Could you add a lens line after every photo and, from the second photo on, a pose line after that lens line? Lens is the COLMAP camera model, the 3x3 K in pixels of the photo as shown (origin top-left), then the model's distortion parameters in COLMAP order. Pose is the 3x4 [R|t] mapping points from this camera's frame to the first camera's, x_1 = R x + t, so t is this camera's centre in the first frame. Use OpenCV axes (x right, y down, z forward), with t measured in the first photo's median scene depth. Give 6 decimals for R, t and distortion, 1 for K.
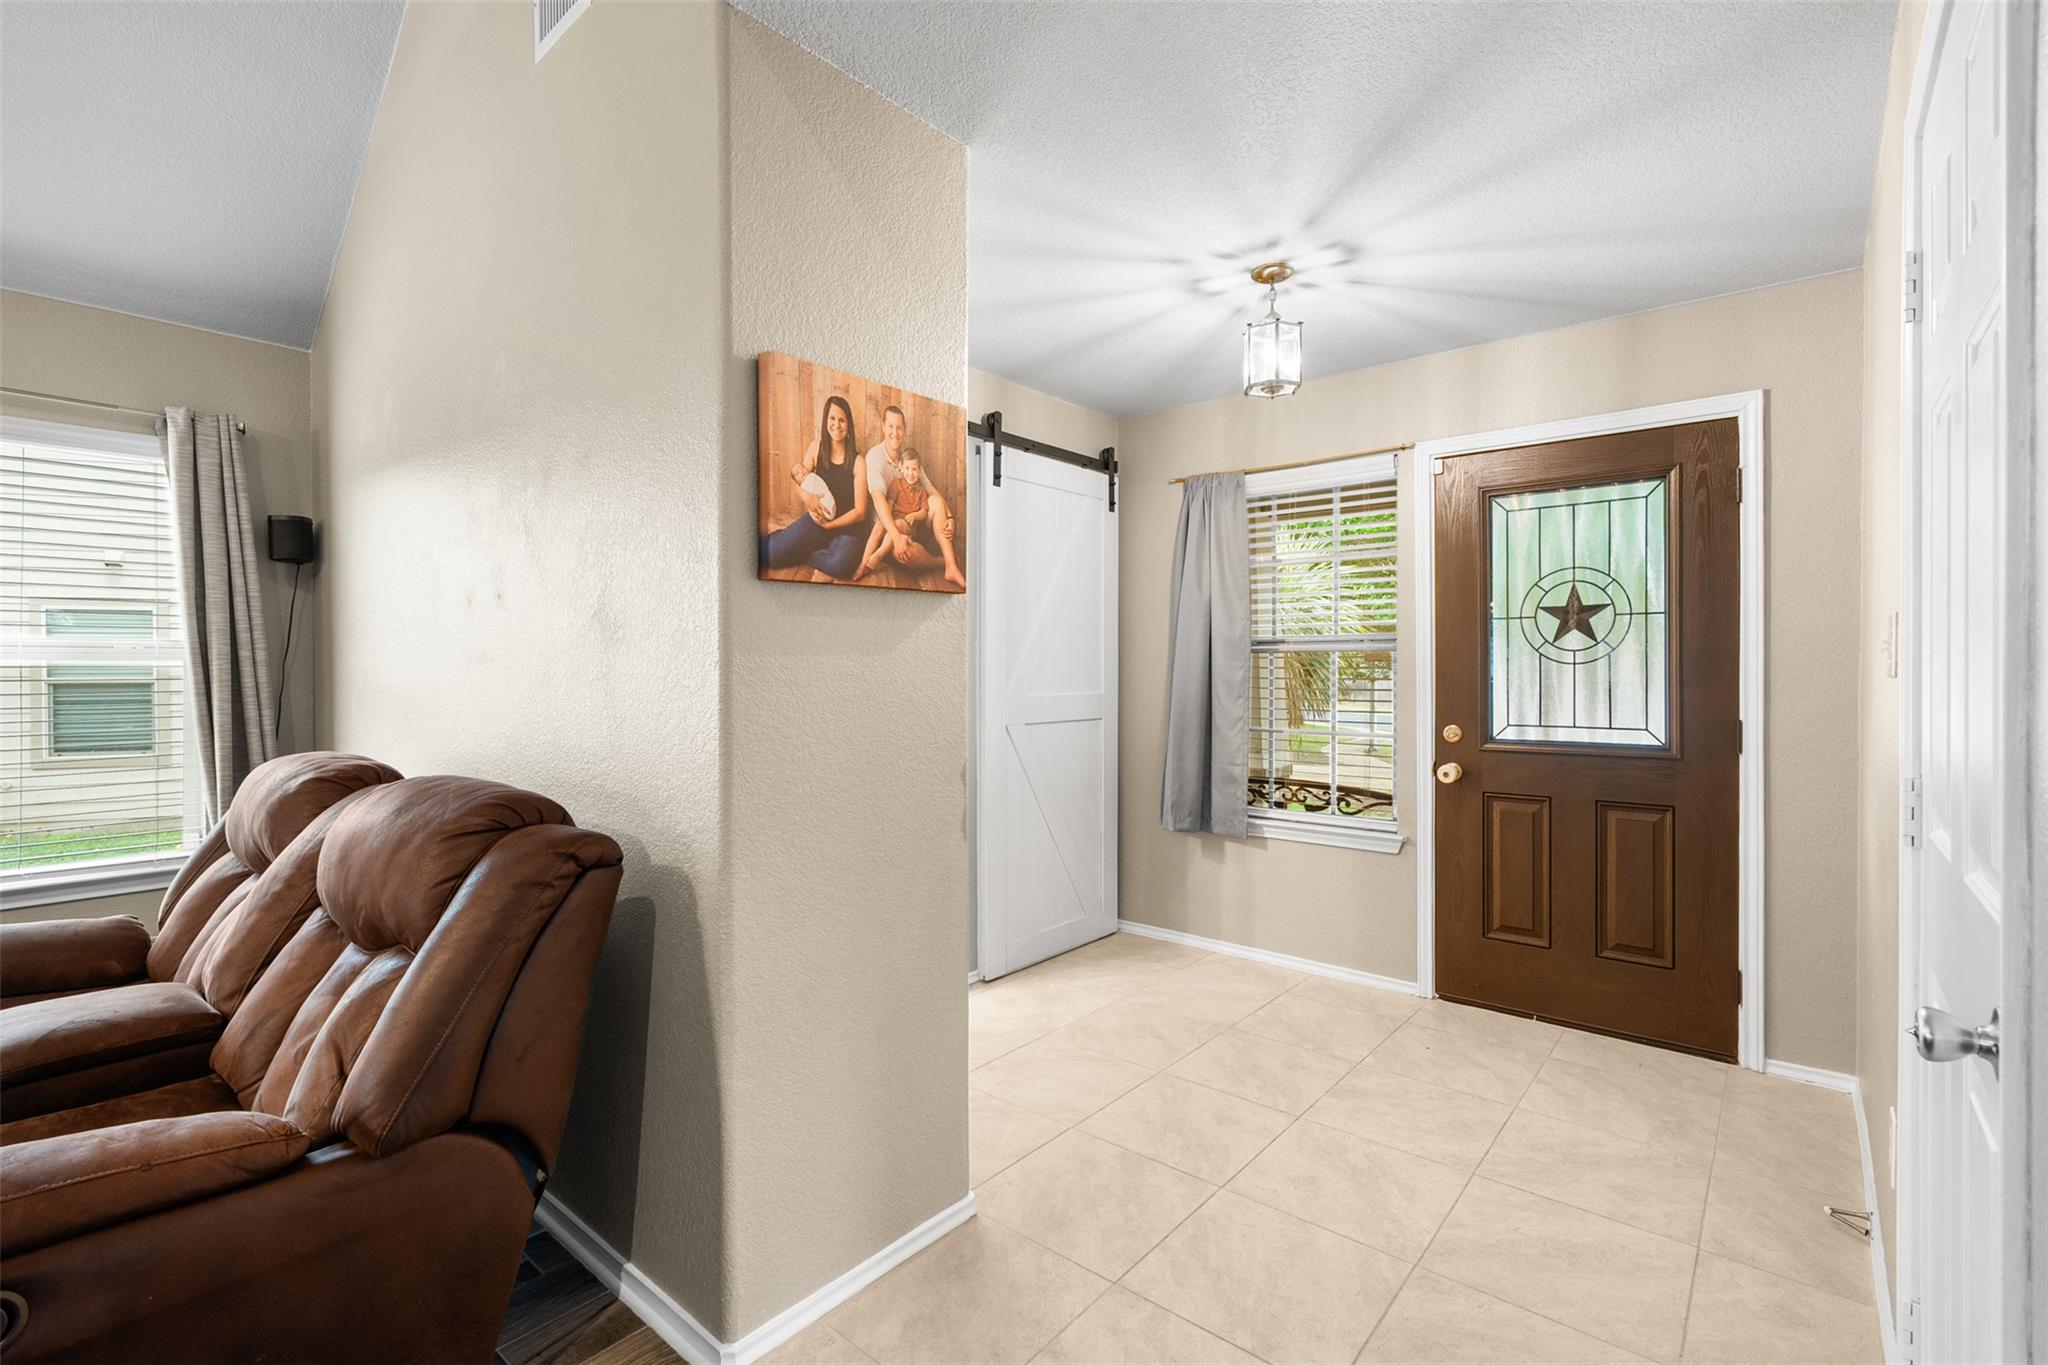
lens RADIAL K [[918.6, 0, 1018.4], [0, 918.6, 671.6], [0, 0, 1]] dist [-0.006607, 0.002238]
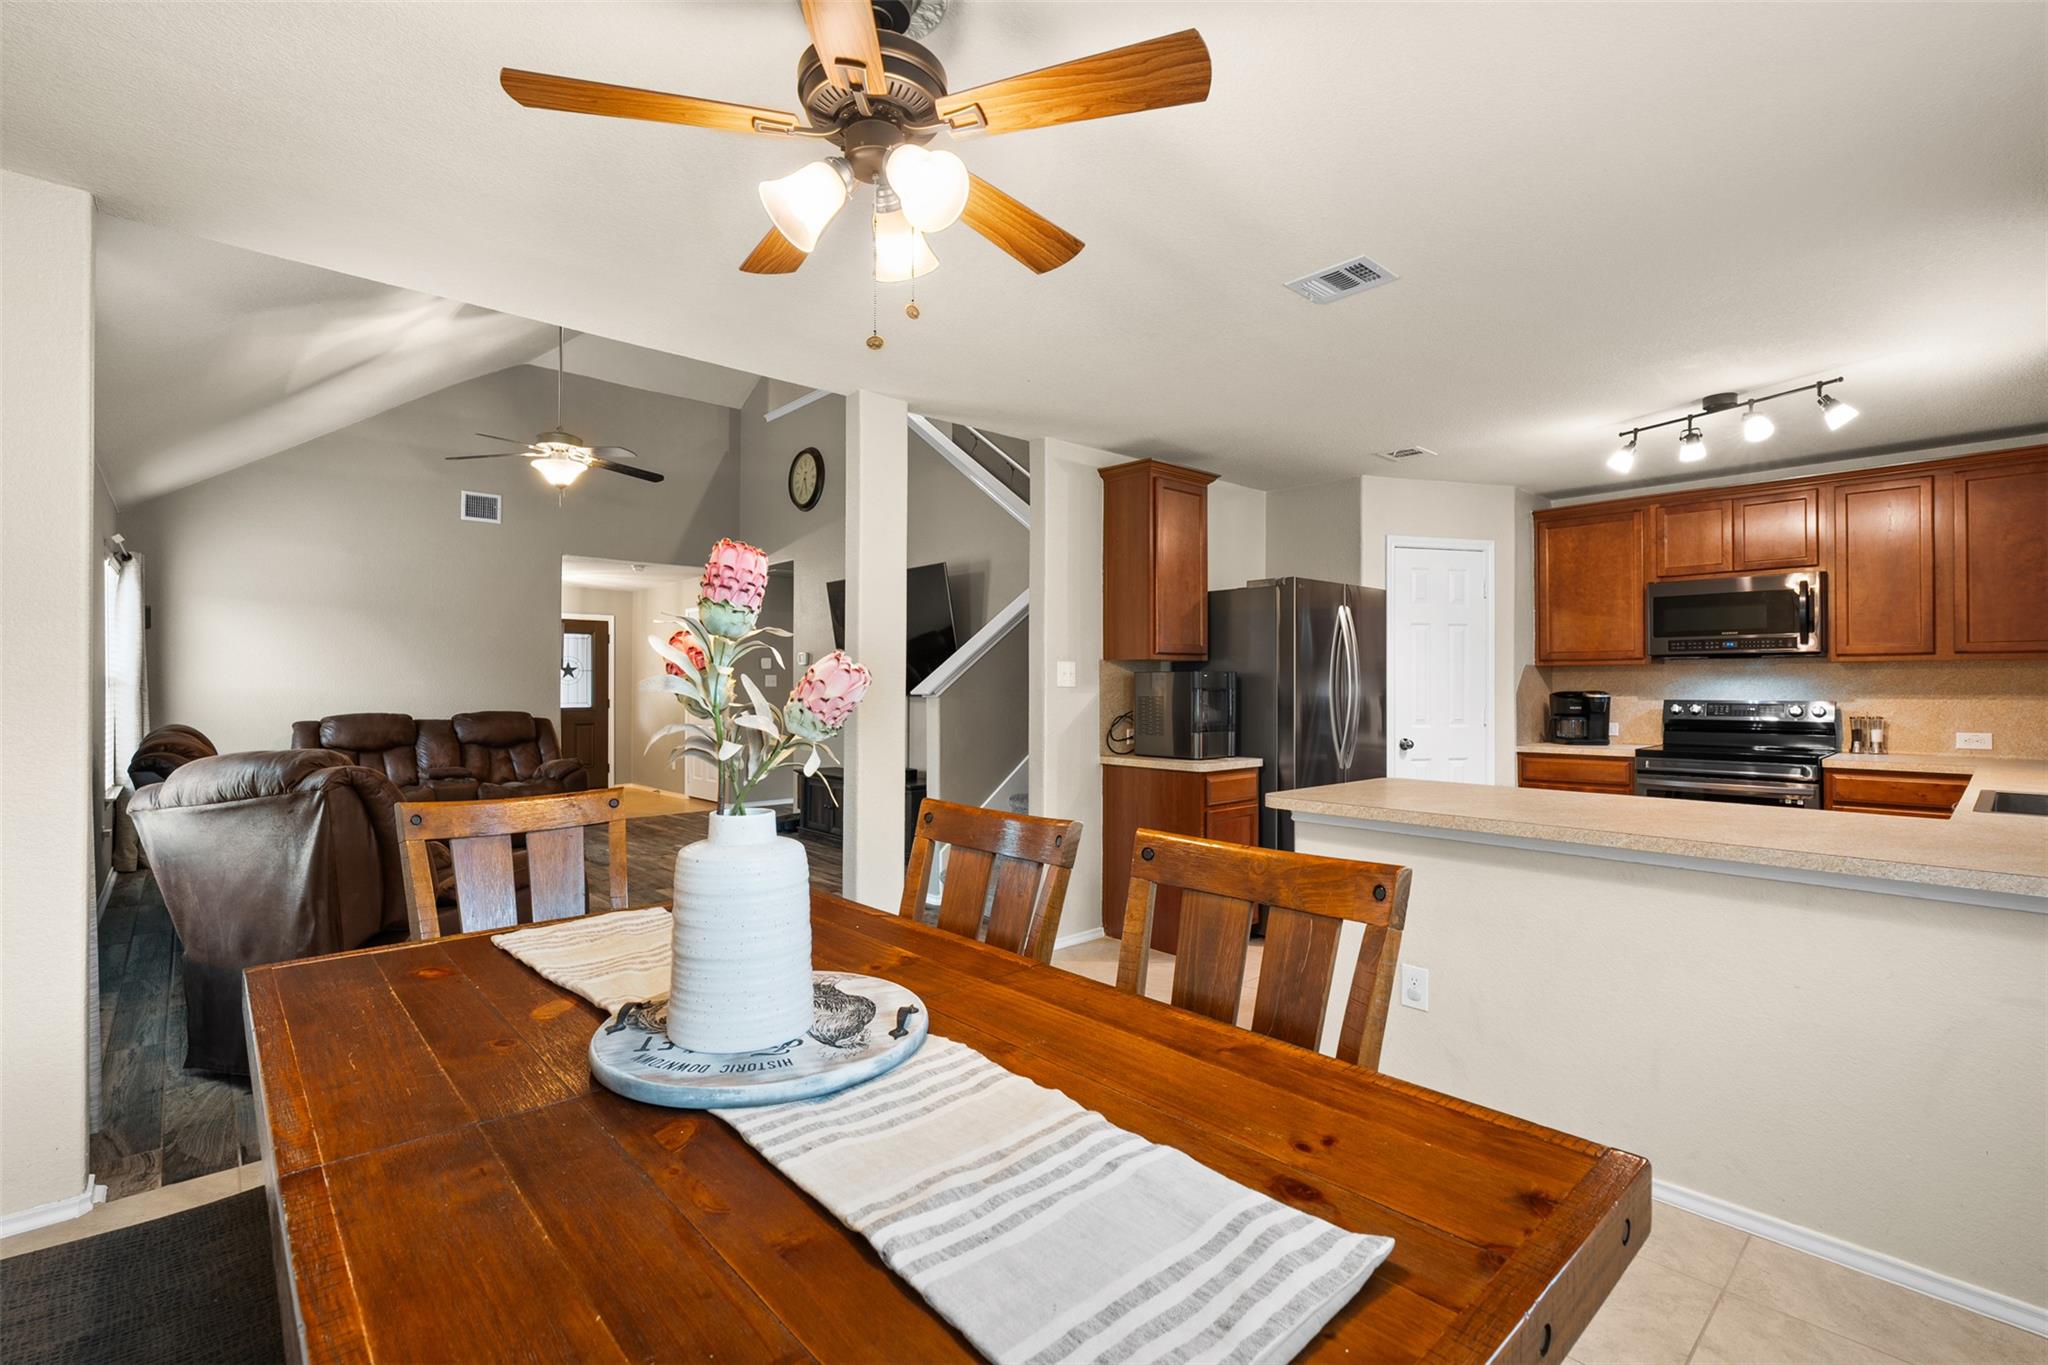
lens RADIAL K [[918.6, 0, 1037.2], [0, 918.6, 680.8], [0, 0, 1]] dist [-0.006607, 0.002238]
pose [[0.112754, 0.006882, 0.993599, -4.286898], [0.003658, 0.999966, -0.007341, 0.015275], [-0.993616, 0.004462, 0.112725, -1.861114]]
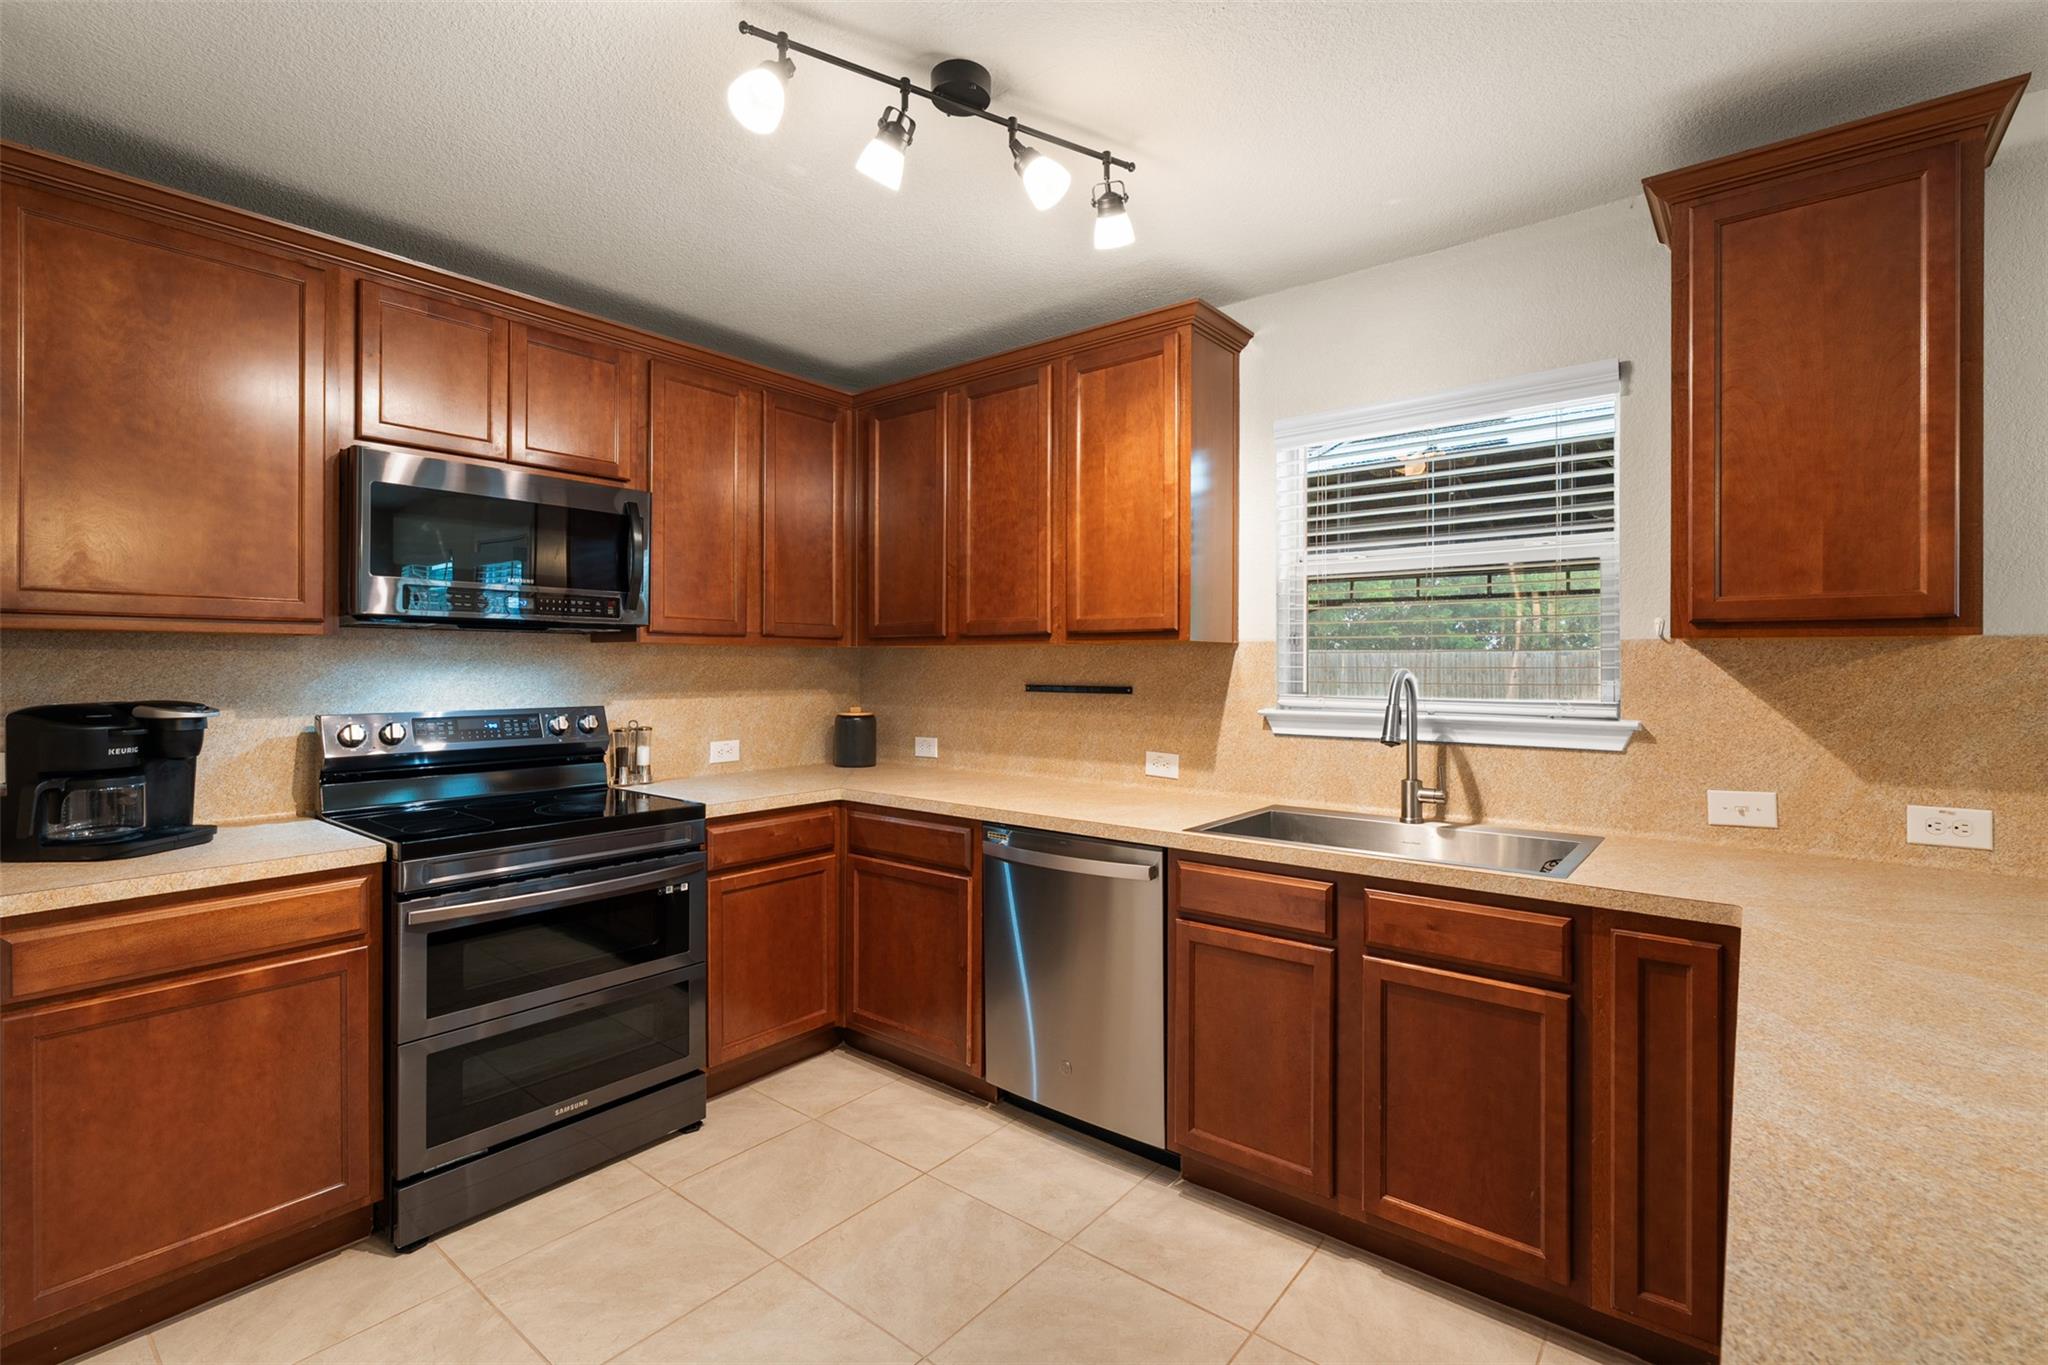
lens RADIAL K [[918.6, 0, 1017.3], [0, 918.6, 666.9], [0, 0, 1]] dist [-0.006607, 0.002238]
pose [[-0.999581, -0.000109, -0.028931, -2.216664], [-0.000269, 0.999985, 0.005516, -0.013944], [0.028930, 0.005521, -0.999566, -2.167995]]
